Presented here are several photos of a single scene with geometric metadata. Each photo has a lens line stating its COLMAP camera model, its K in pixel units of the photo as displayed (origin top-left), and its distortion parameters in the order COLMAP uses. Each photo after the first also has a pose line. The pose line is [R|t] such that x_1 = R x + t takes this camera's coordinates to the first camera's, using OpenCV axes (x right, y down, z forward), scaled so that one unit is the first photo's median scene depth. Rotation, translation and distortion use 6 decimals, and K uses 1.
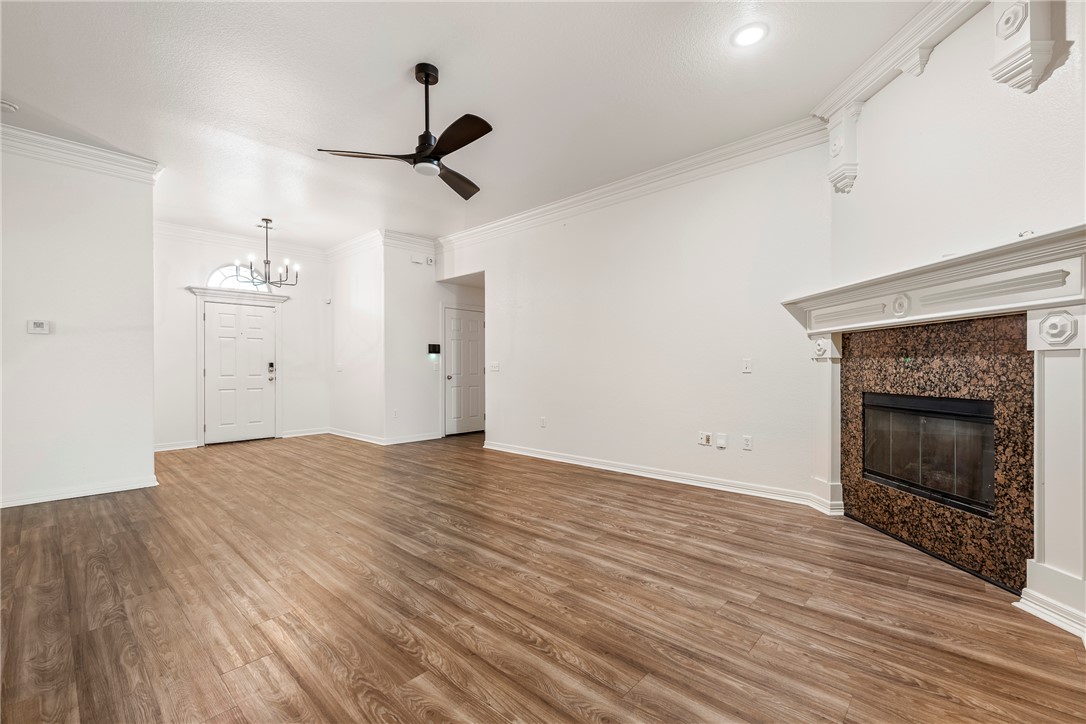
lens RADIAL K [[465.1, 0, 543.0], [0, 465.1, 362.0], [0, 0, 1]] dist [-0.000855, -0.000149]
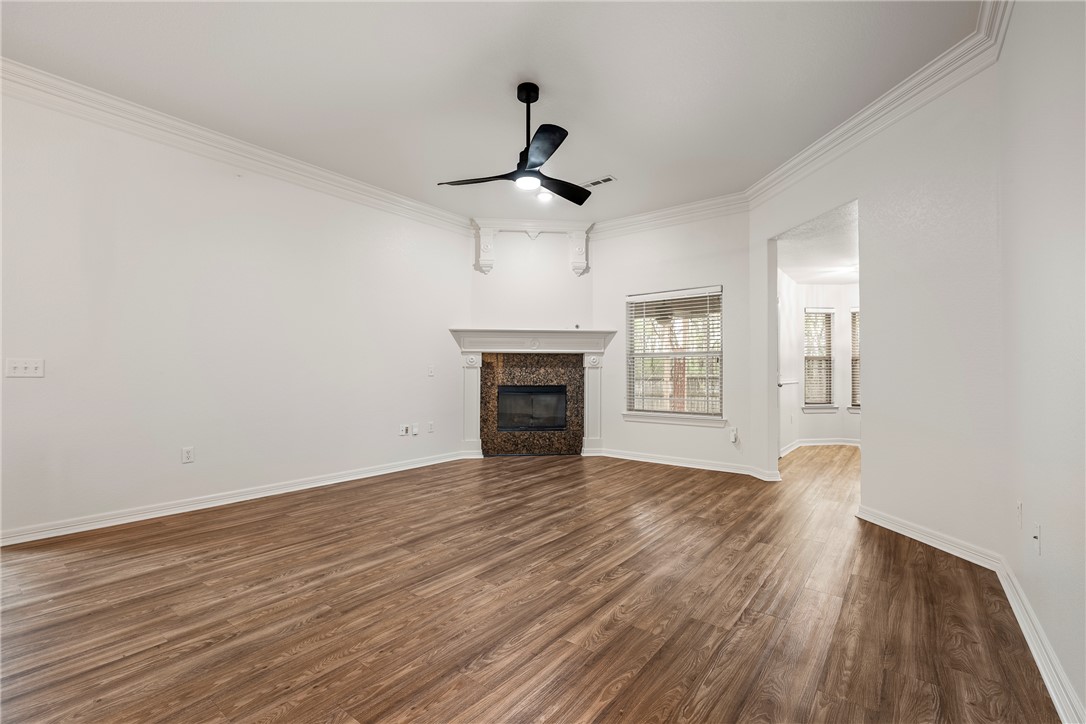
lens RADIAL K [[475.7, 0, 543.0], [0, 475.7, 362.0], [0, 0, 1]] dist [-0.000055, -0.000094]
pose [[-0.090413, 0.024719, 0.995598, -1.307372], [-0.014182, 0.999559, -0.026105, 0.018158], [-0.995803, -0.016480, -0.090023, 1.052039]]
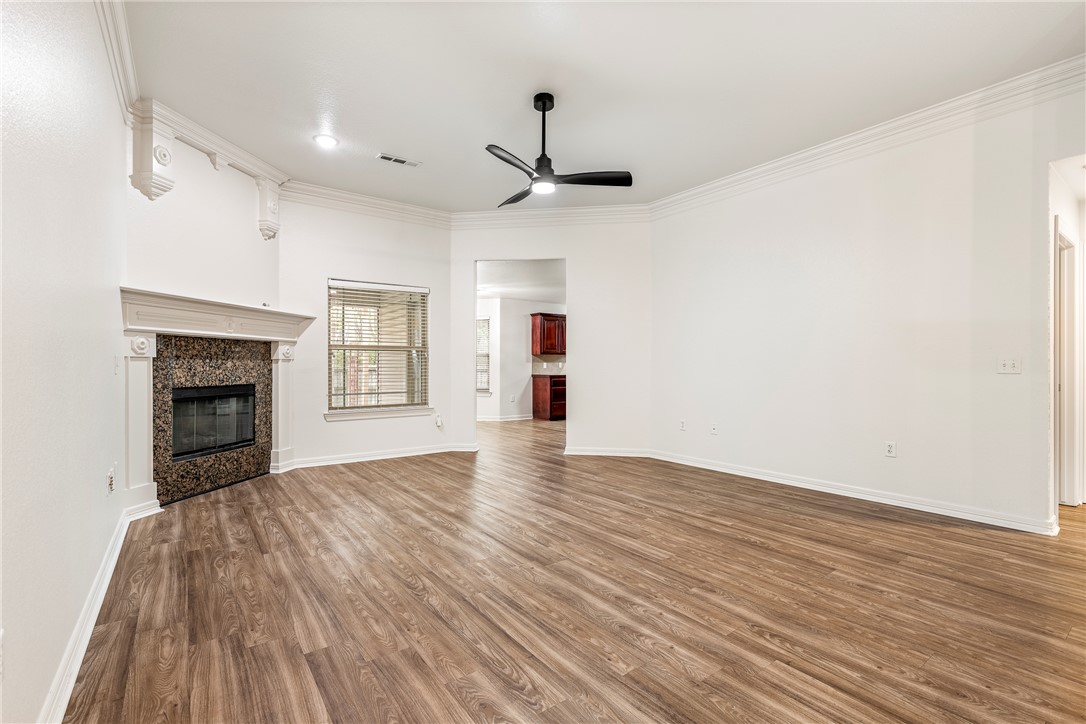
lens RADIAL K [[487.2, 0, 543.0], [0, 487.2, 362.0], [0, 0, 1]] dist [-0.000328, 0.000167]
pose [[-0.982582, 0.004387, 0.185780, -0.457980], [0.000657, 0.999797, -0.020139, 0.026180], [-0.185830, -0.019666, -0.982385, 2.129141]]
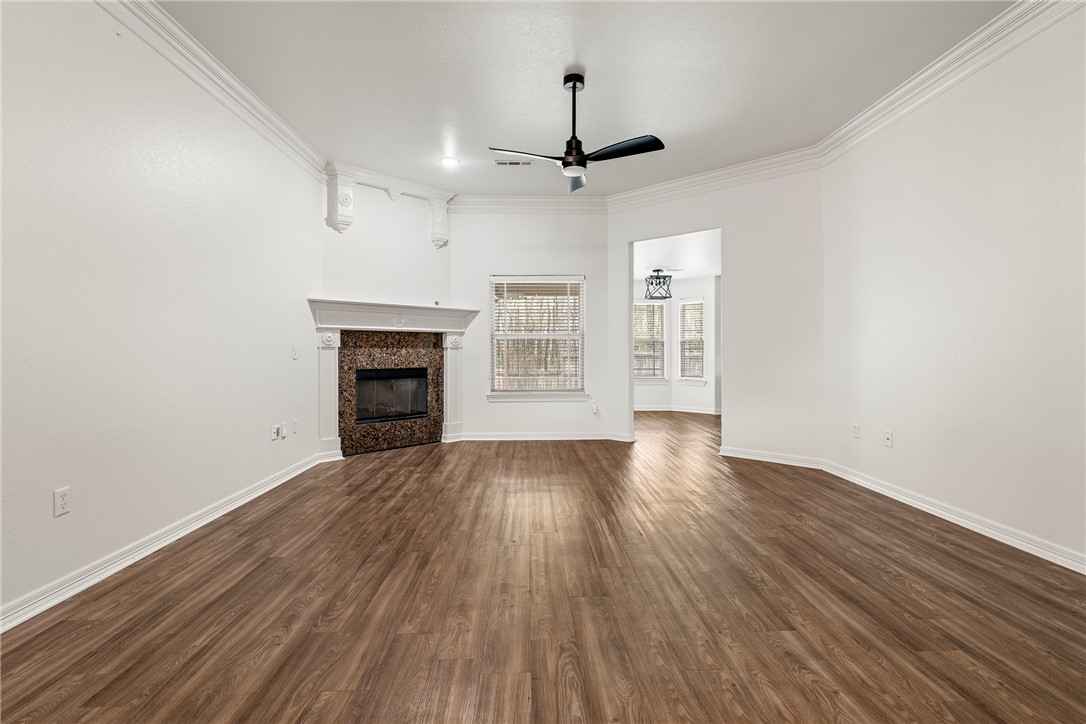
lens RADIAL K [[526.7, 0, 550.2], [0, 526.7, 346.7], [0, 0, 1]] dist [-0.000412, -0.000294]
pose [[-0.710480, 0.011751, 0.703620, -1.064384], [-0.003891, 0.999780, -0.020627, 0.022787], [-0.703707, -0.017393, -0.710277, 1.897300]]
